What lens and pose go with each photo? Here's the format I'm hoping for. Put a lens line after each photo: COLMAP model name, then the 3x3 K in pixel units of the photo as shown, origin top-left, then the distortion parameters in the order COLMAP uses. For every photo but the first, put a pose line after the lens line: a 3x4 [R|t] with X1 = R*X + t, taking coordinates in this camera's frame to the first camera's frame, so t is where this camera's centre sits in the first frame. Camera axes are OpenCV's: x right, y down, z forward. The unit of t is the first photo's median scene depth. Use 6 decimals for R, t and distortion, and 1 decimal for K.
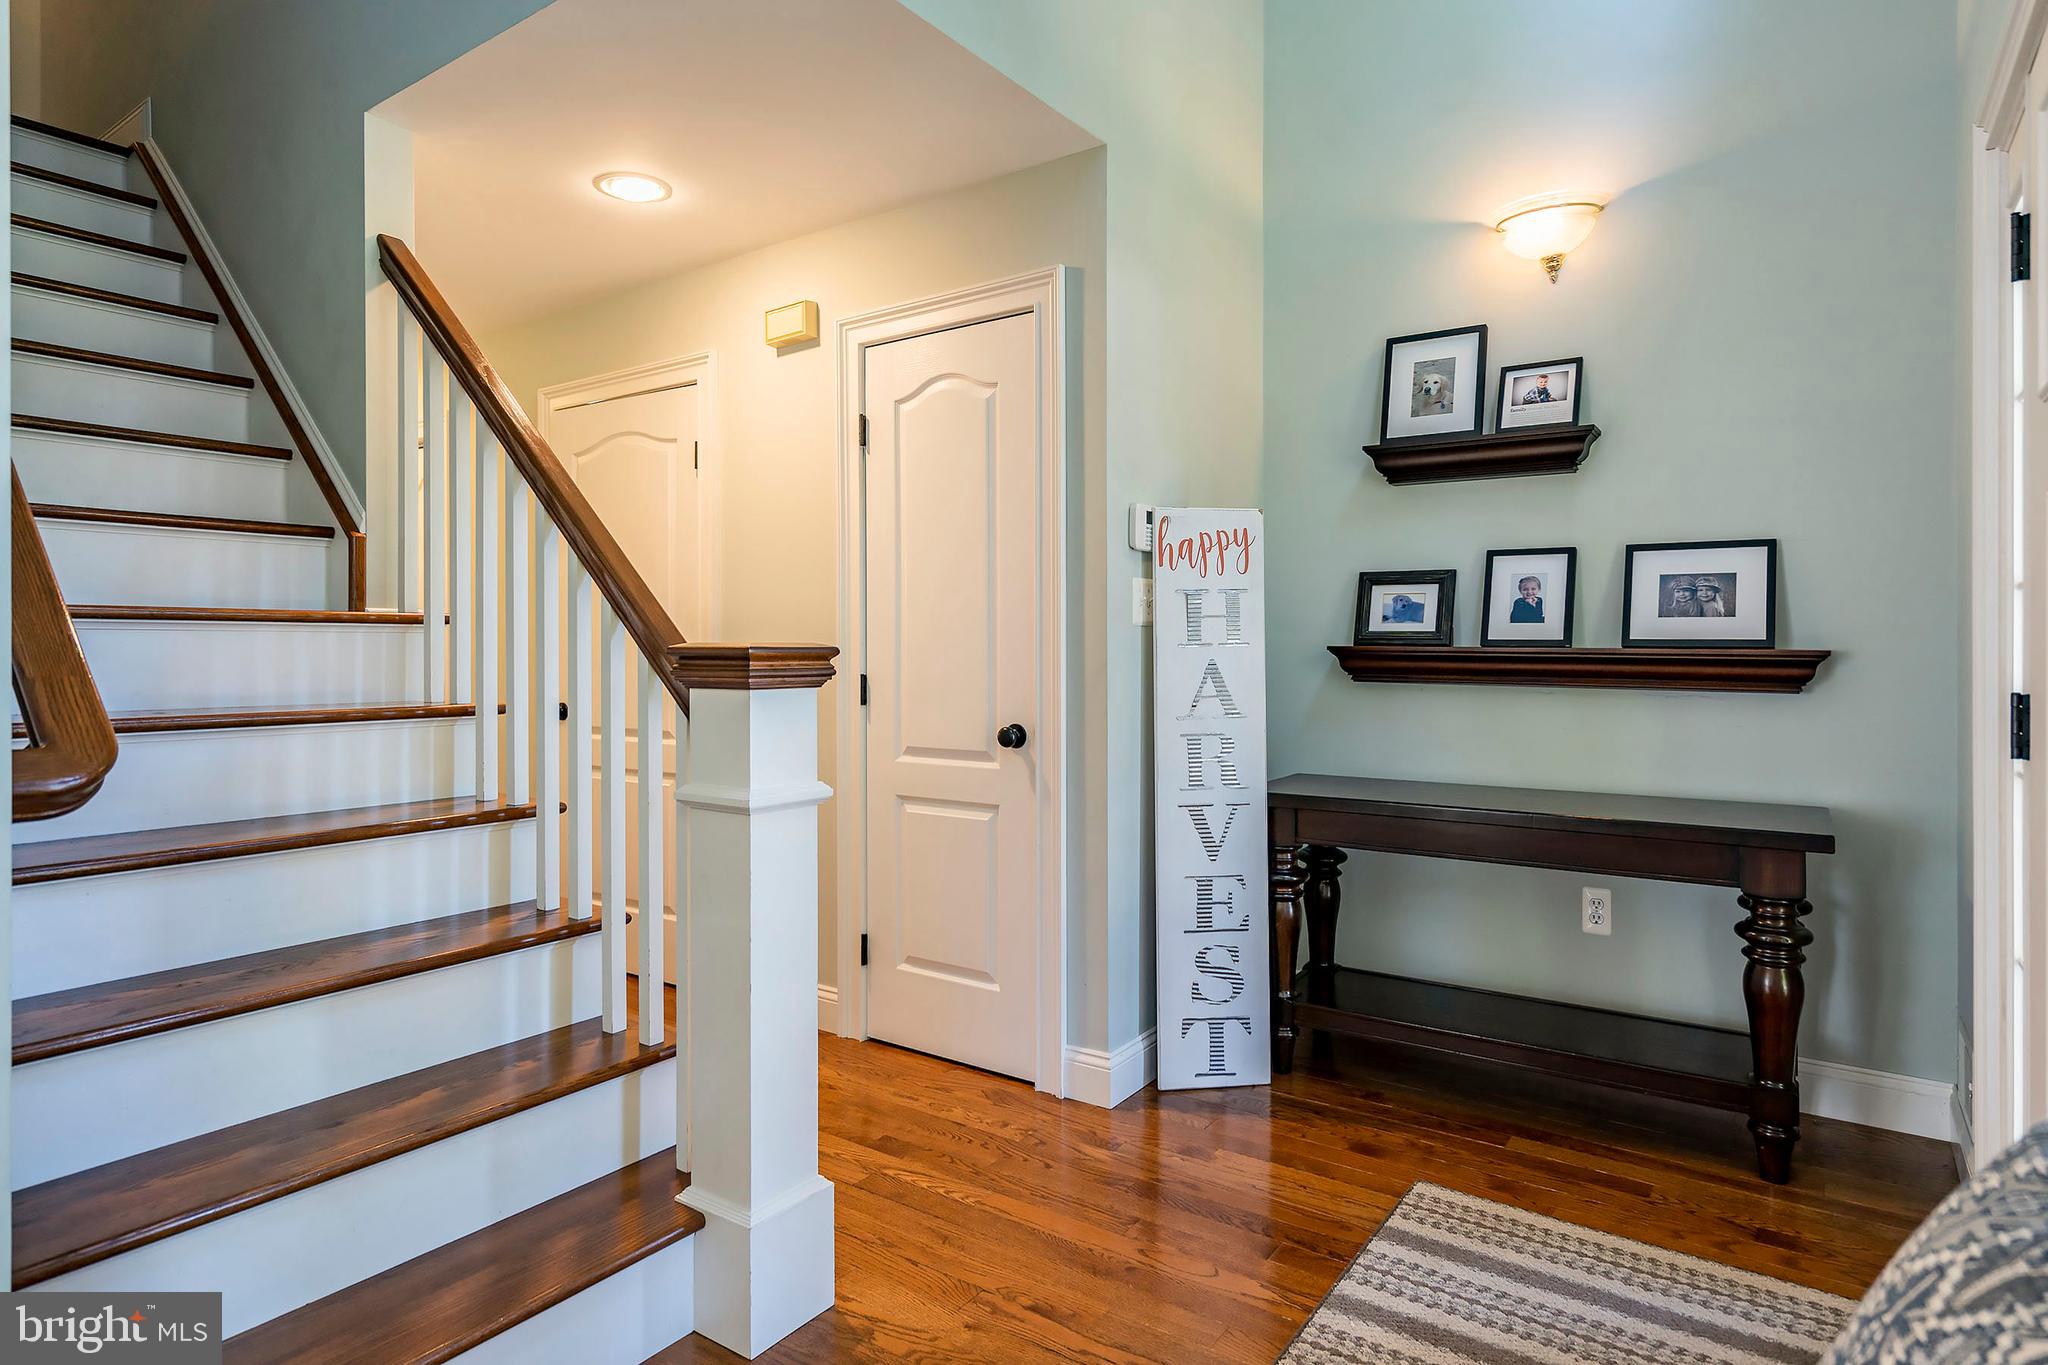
lens RADIAL K [[1144.8, 0, 1018.1], [0, 1144.8, 668.7], [0, 0, 1]] dist [0.016764, 0.000522]
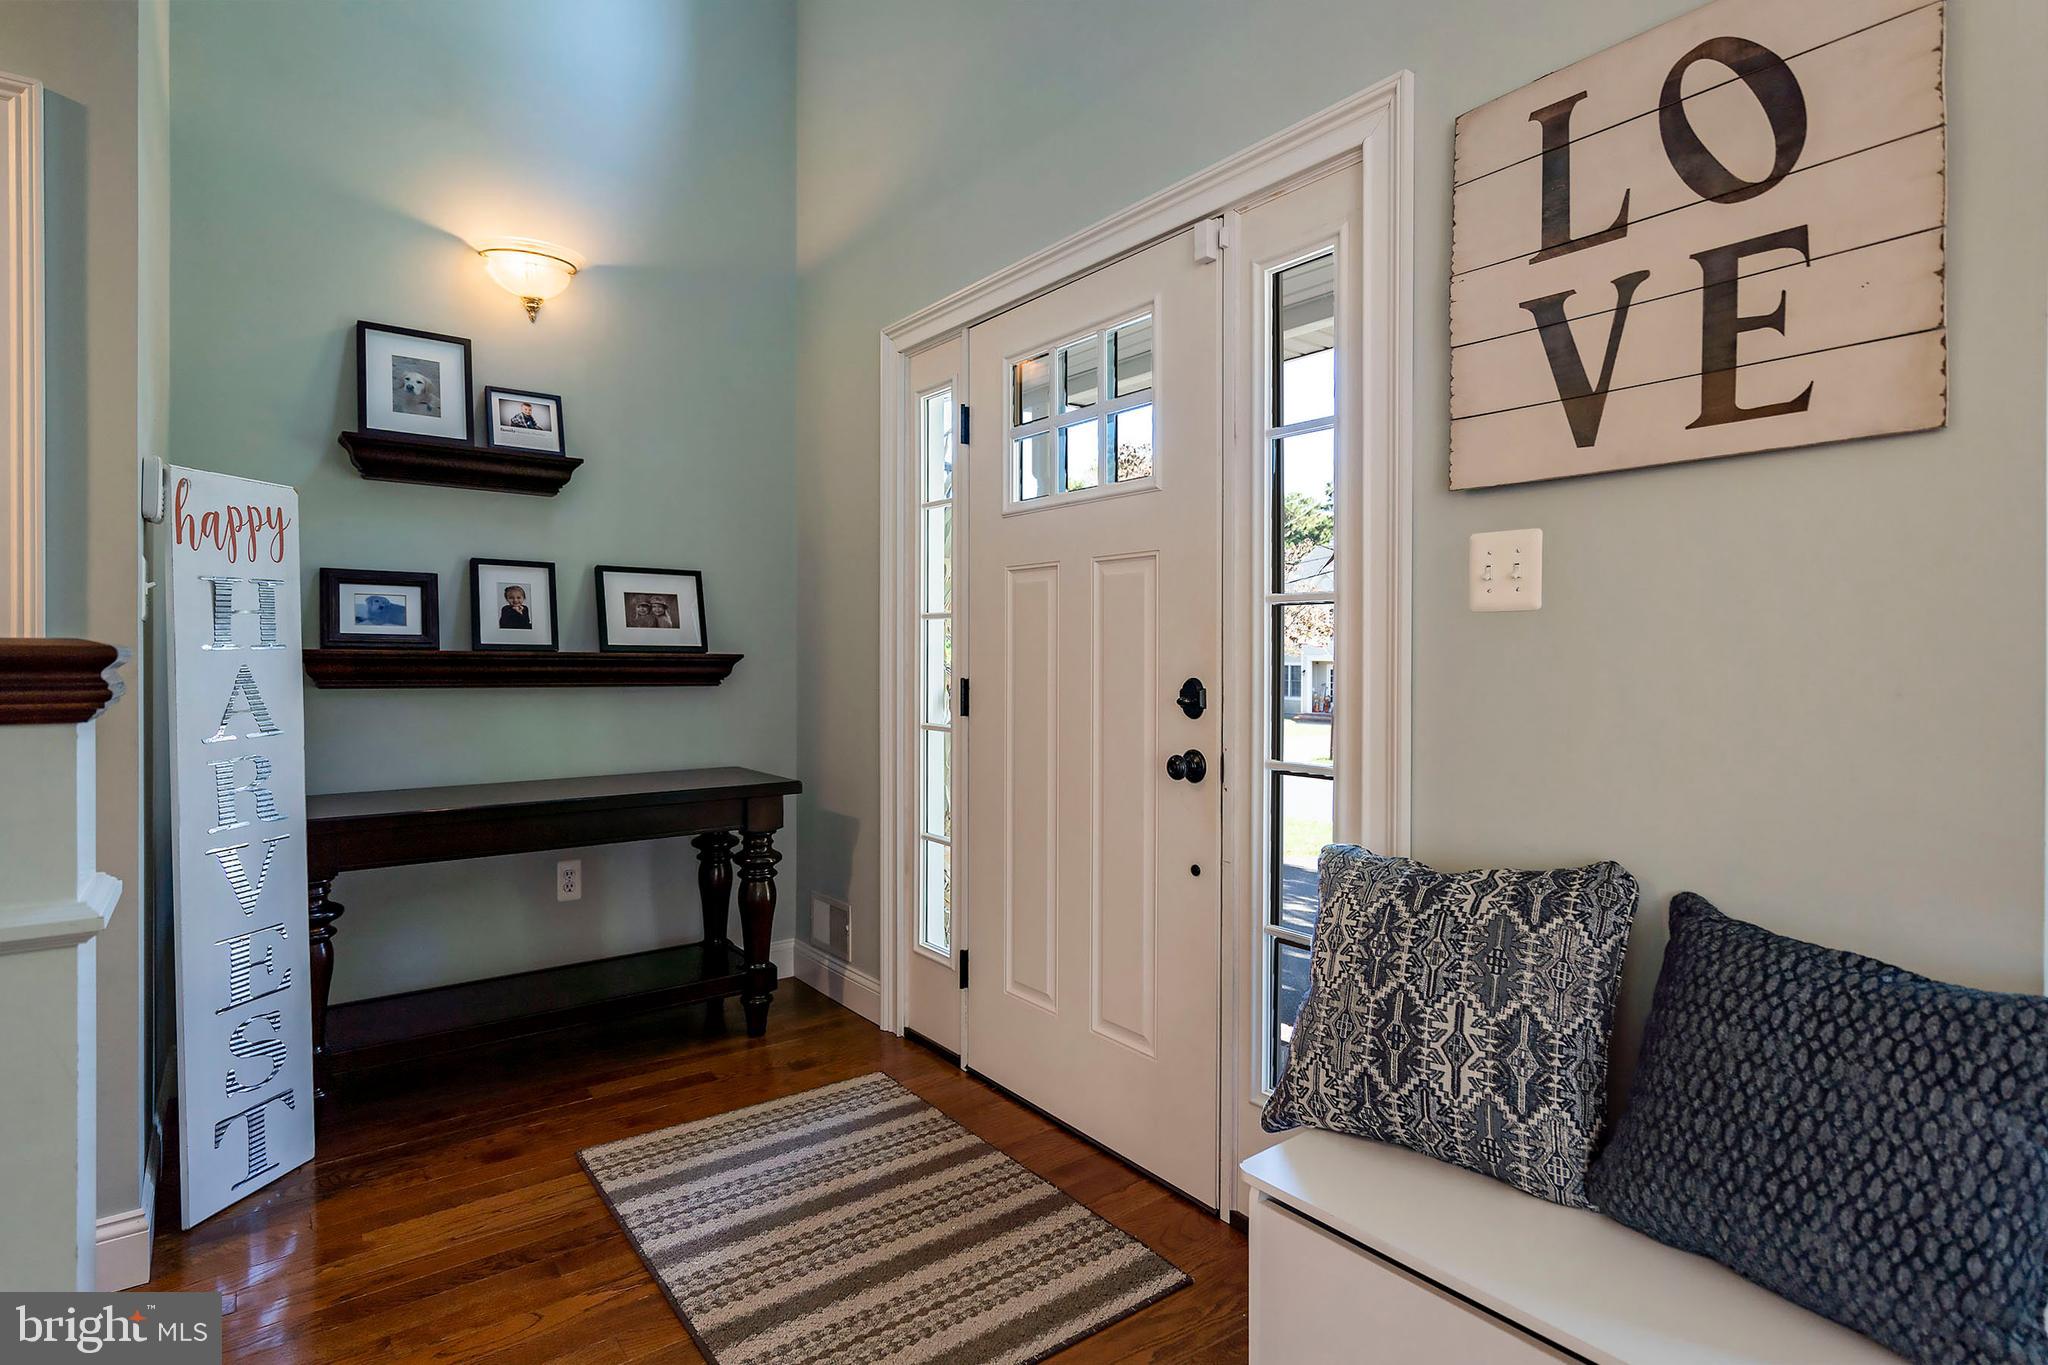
lens RADIAL K [[1053.1, 0, 1021.0], [0, 1053.1, 673.5], [0, 0, 1]] dist [0.002975, -0.000369]
pose [[0.305502, -0.017421, 0.952032, -0.367983], [0.015218, 0.999794, 0.013411, -0.003886], [-0.952070, 0.010391, 0.305704, 0.250659]]
